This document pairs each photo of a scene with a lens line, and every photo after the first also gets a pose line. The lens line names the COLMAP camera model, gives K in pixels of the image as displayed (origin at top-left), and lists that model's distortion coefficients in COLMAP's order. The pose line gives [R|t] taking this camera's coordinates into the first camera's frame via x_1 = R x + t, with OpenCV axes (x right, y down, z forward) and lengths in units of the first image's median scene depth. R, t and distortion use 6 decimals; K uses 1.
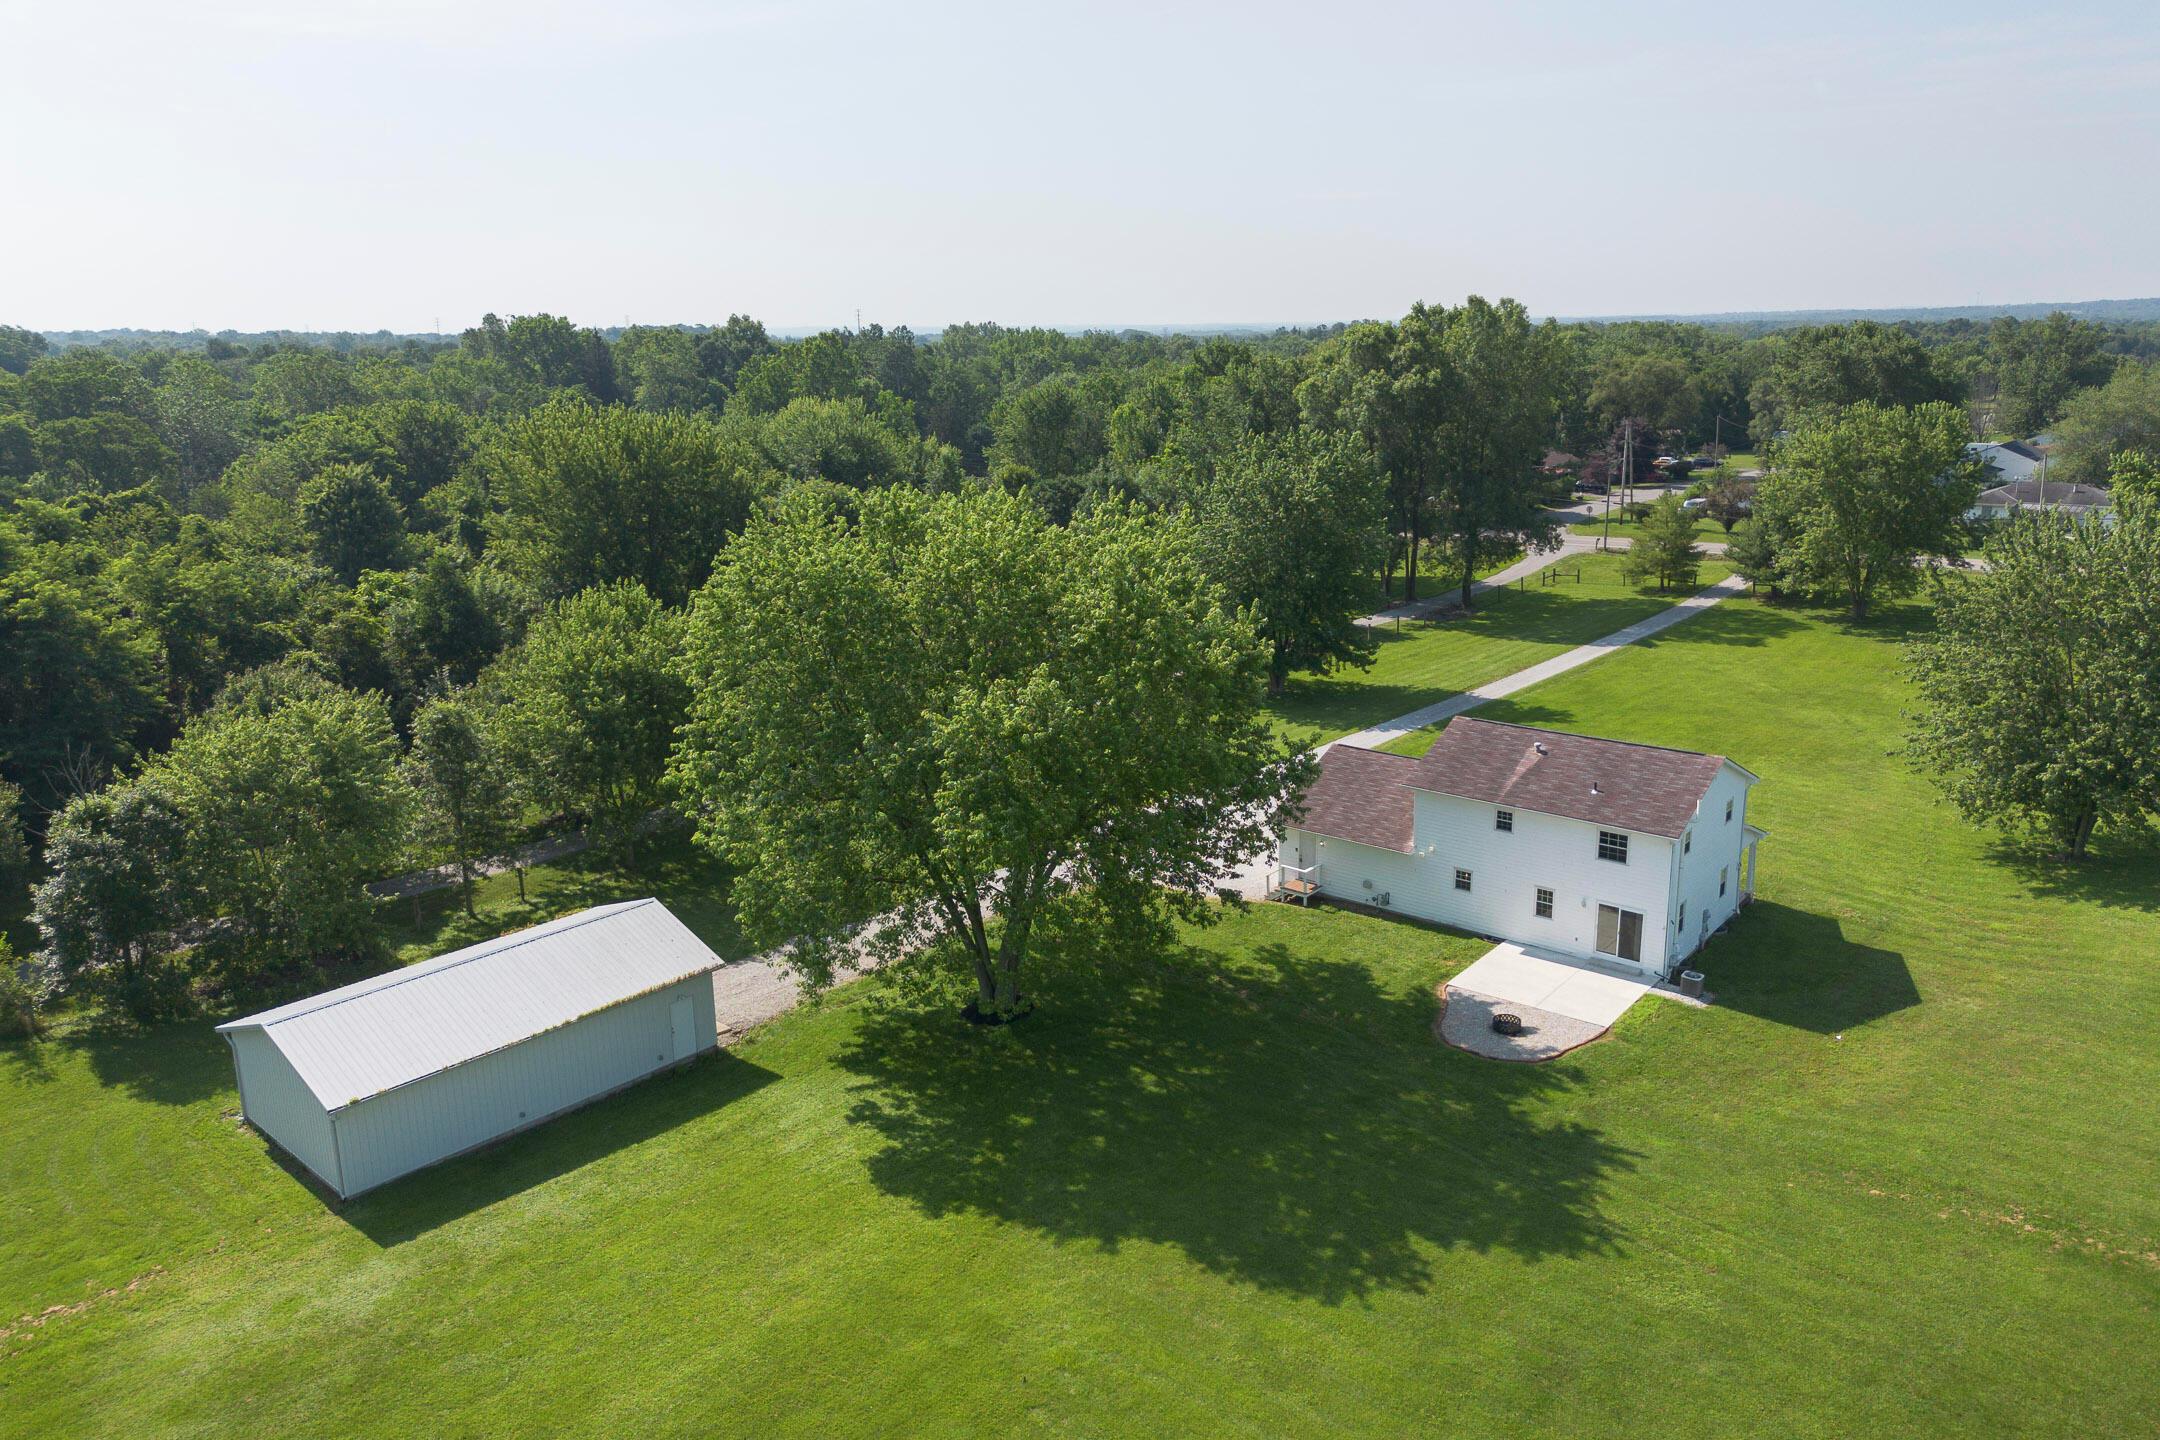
lens RADIAL K [[1590.3, 0, 1098.2], [0, 1590.3, 669.0], [0, 0, 1]] dist [0.035741, -0.005089]
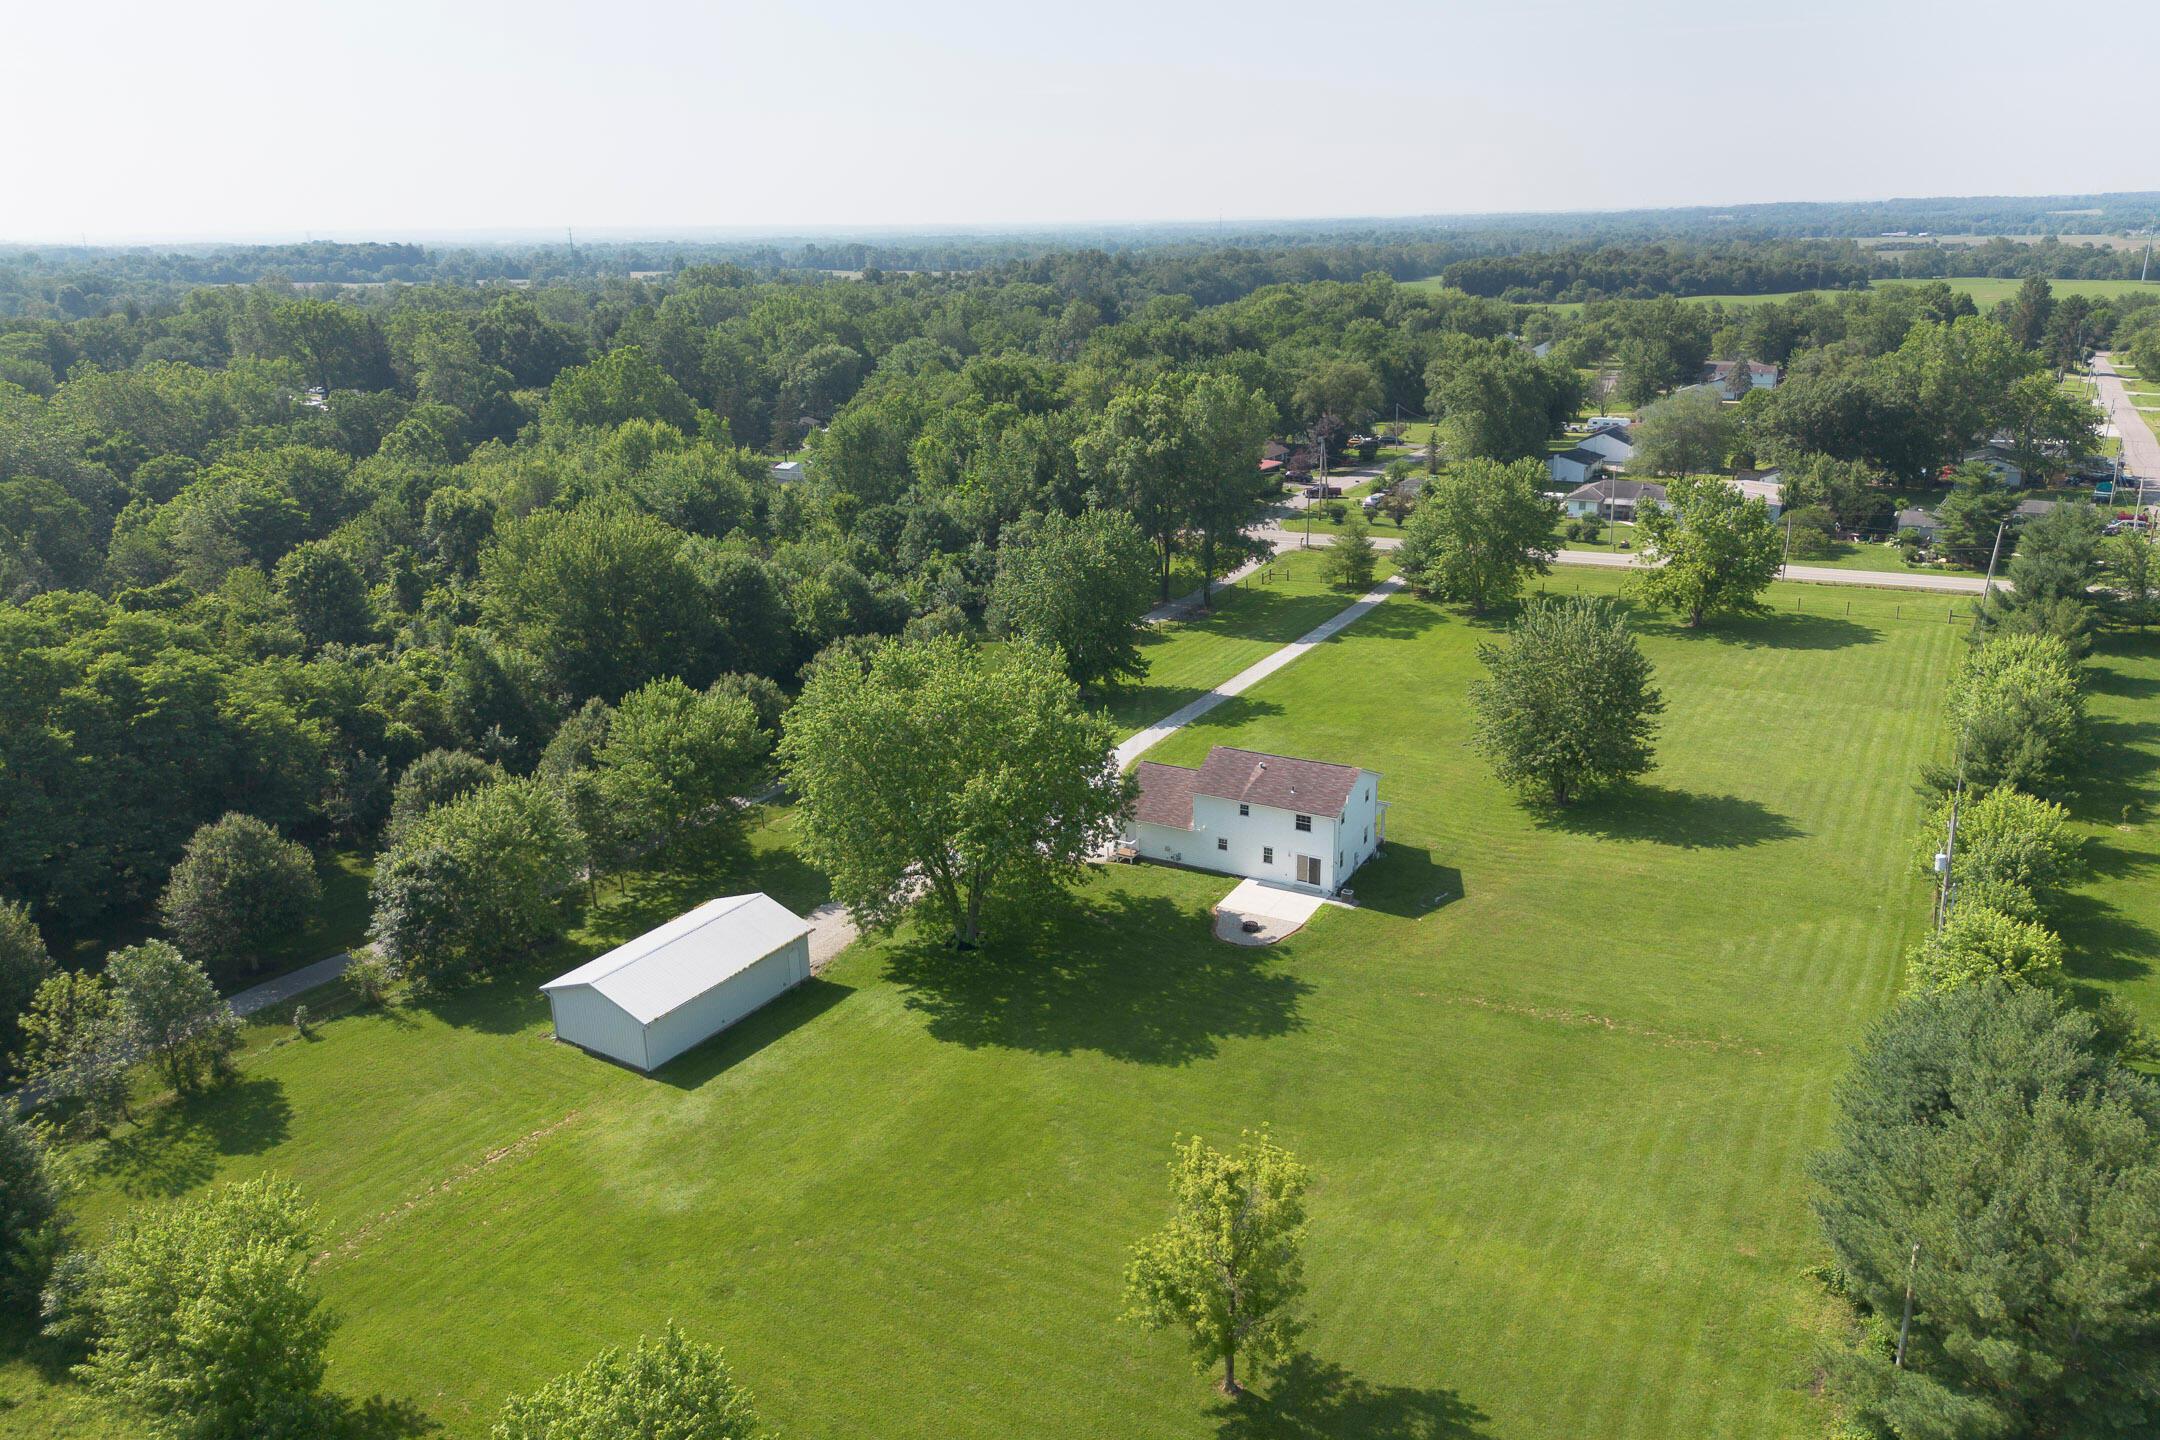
lens RADIAL K [[1554.1, 0, 1083.4], [0, 1554.1, 662.1], [0, 0, 1]] dist [0.096379, -0.128163]
pose [[0.987168, -0.053952, 0.150292, -0.169001], [0.046112, 0.997411, 0.055173, -0.170529], [-0.152880, -0.047535, 0.987101, -0.657576]]
